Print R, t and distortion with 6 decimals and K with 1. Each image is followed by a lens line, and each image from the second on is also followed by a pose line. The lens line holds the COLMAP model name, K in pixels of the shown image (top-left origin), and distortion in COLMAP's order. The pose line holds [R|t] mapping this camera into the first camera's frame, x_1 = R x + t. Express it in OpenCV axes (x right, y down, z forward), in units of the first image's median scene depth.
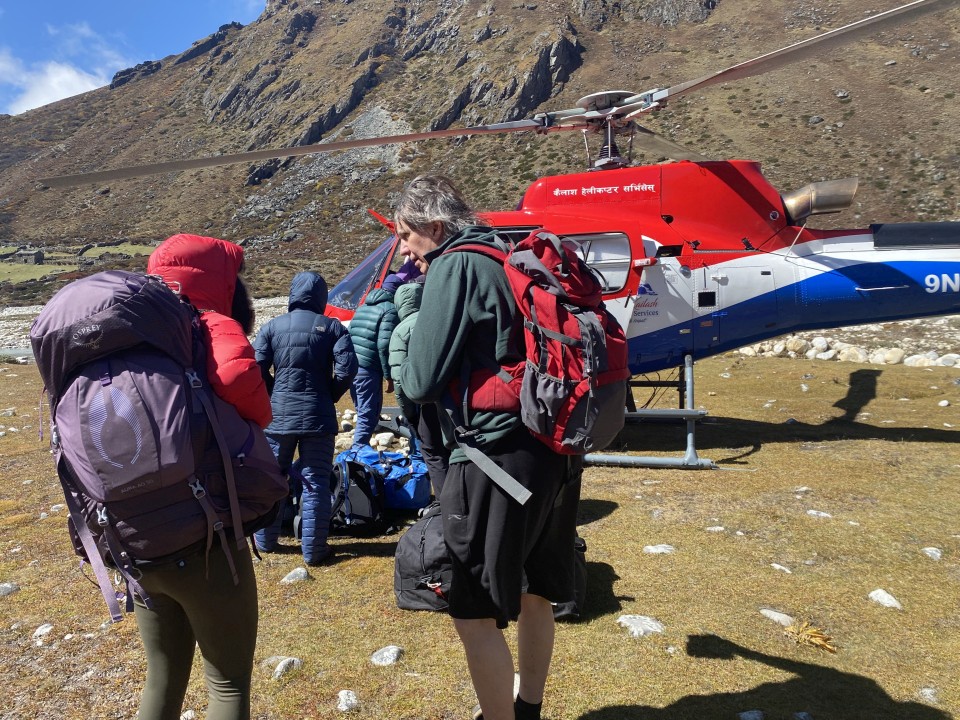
lens RADIAL K [[724.8, 0, 477.7], [0, 724.8, 359.8], [0, 0, 1]] dist [0.020313, -0.020760]
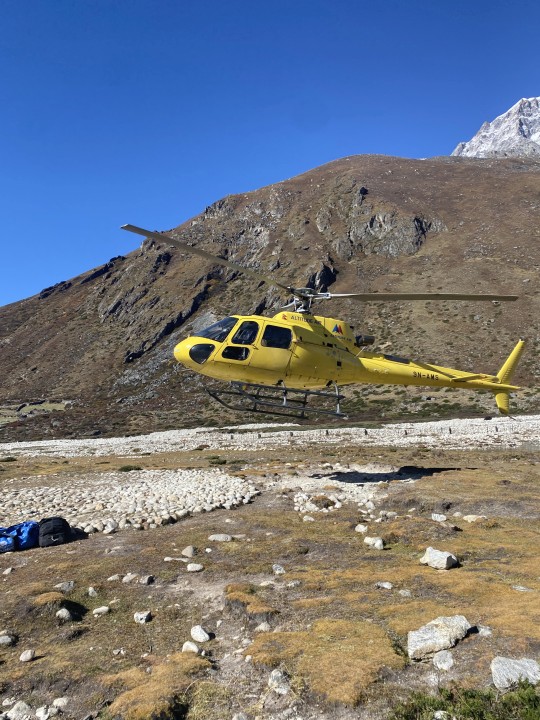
lens RADIAL K [[543.6, 0, 271.8], [0, 543.6, 358.0], [0, 0, 1]] dist [0.020313, -0.020760]
pose [[0.999194, -0.023947, -0.032227, 0.034582], [0.016384, 0.975979, -0.217248, 0.007725], [0.036655, 0.216545, 0.975584, -0.121495]]
